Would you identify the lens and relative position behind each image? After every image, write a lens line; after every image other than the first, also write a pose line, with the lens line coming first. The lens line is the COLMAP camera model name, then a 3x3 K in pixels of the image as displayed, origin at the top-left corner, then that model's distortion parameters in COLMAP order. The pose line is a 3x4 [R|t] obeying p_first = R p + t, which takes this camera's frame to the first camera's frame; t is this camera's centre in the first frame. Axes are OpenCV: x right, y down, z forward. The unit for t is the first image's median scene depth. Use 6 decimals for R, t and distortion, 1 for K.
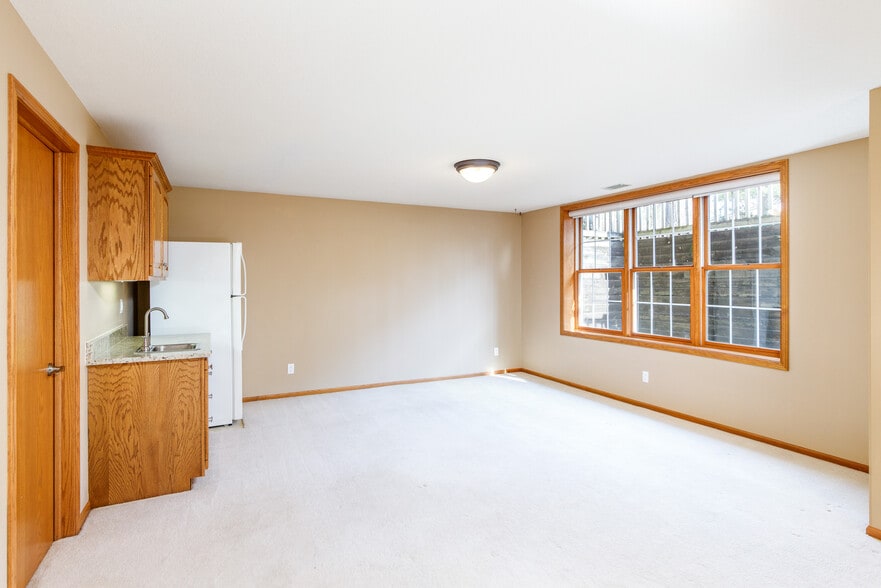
lens RADIAL K [[451.8, 0, 433.0], [0, 451.8, 286.3], [0, 0, 1]] dist [0.002230, -0.001063]
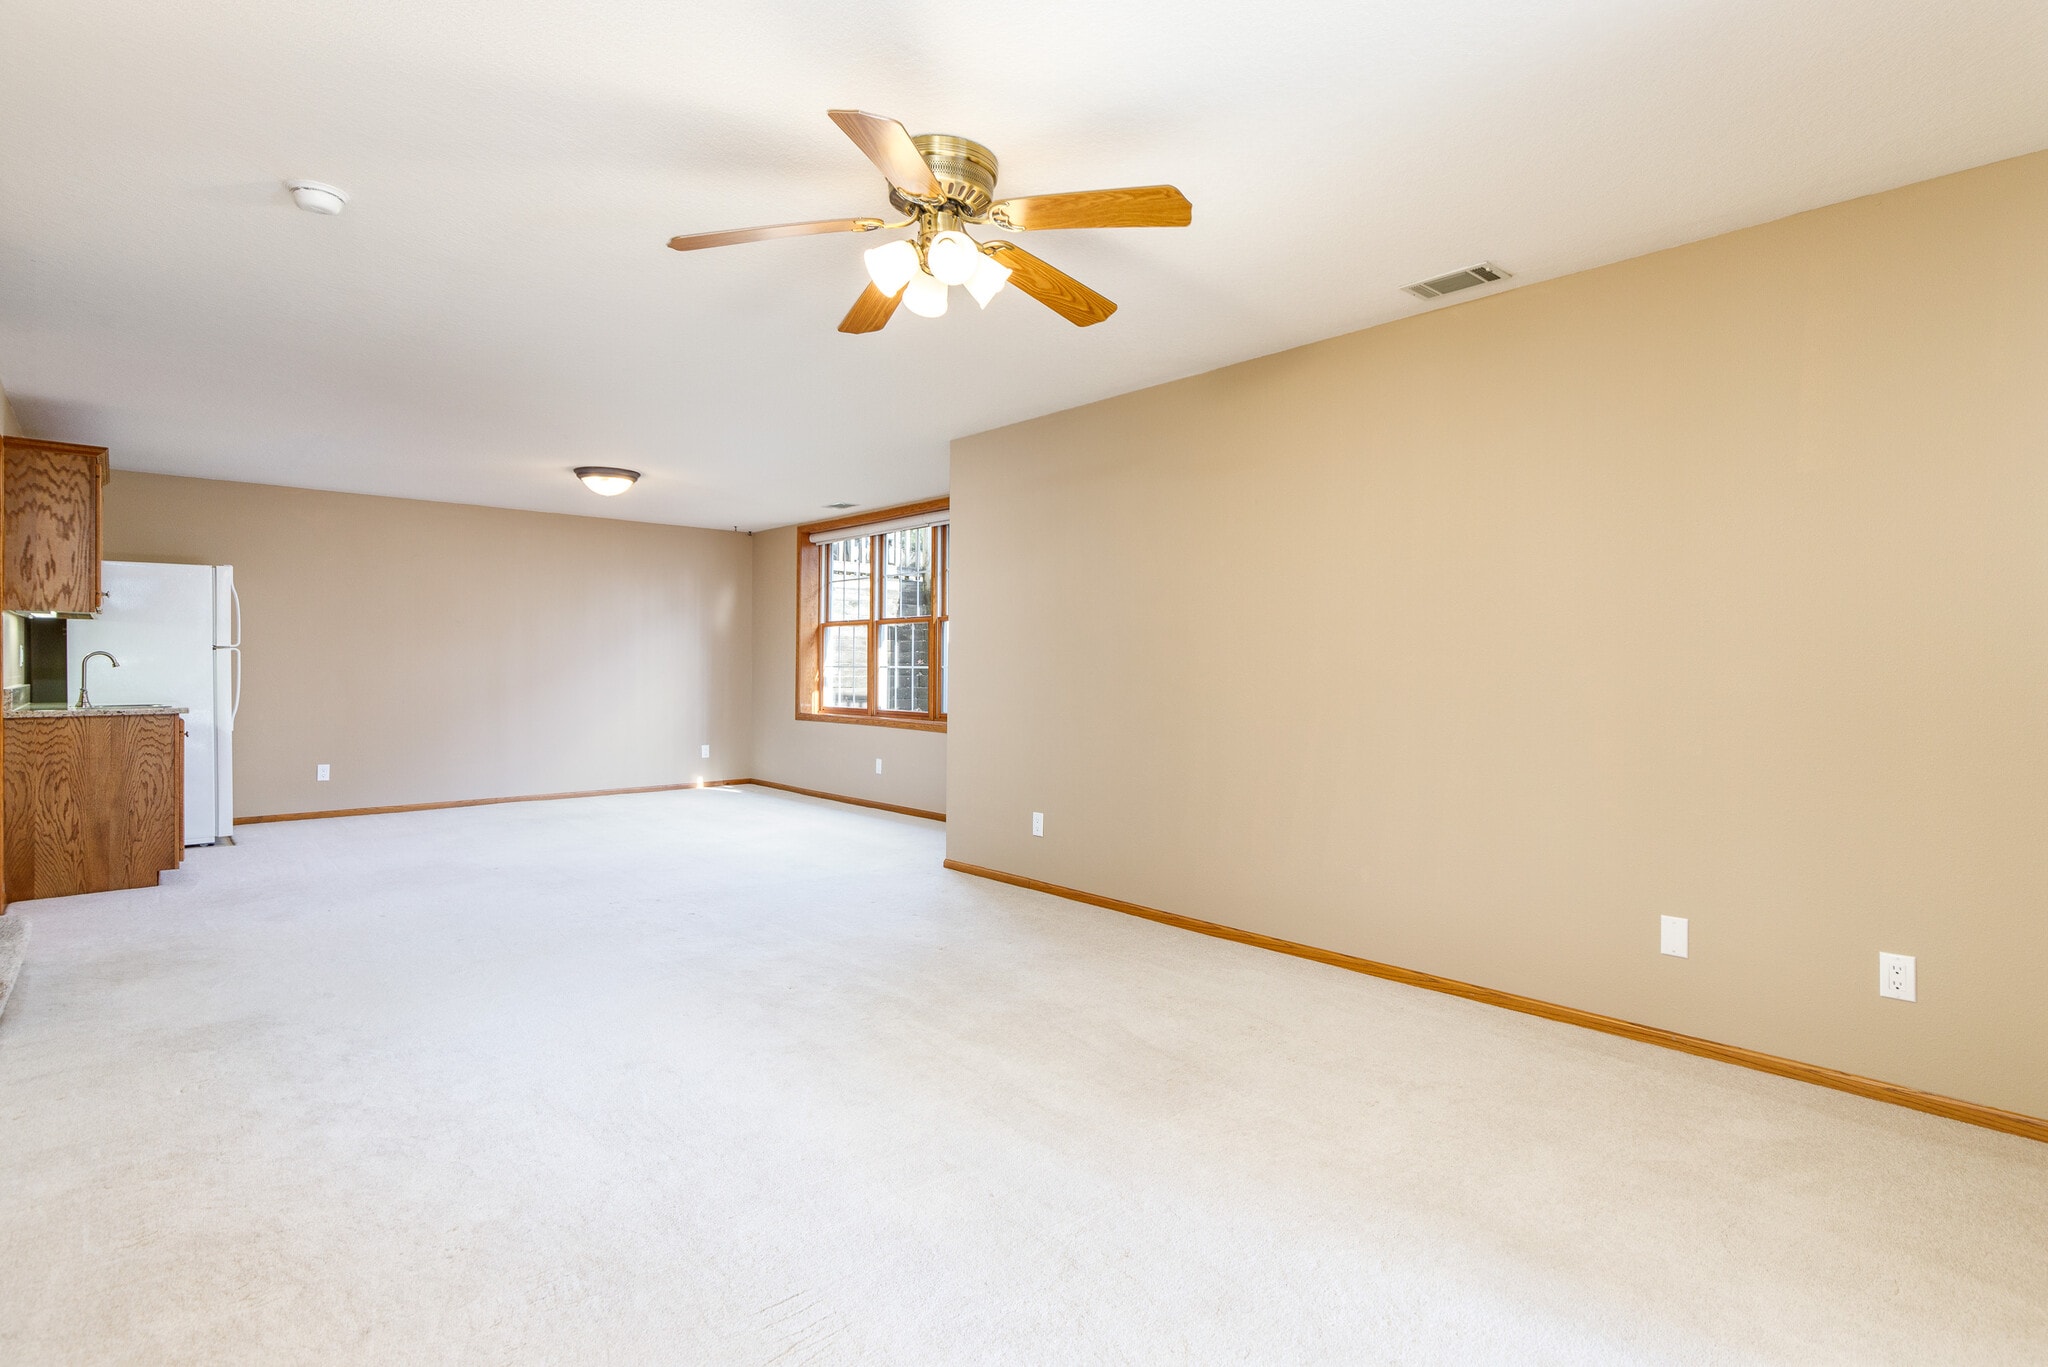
lens RADIAL K [[1025.9, 0, 1036.8], [0, 1025.9, 674.5], [0, 0, 1]] dist [0.005124, 0.000886]
pose [[0.962264, 0.003228, 0.272100, 0.296760], [-0.002219, 0.999989, -0.004018, 0.065128], [-0.272110, 0.003263, 0.962261, -0.763857]]
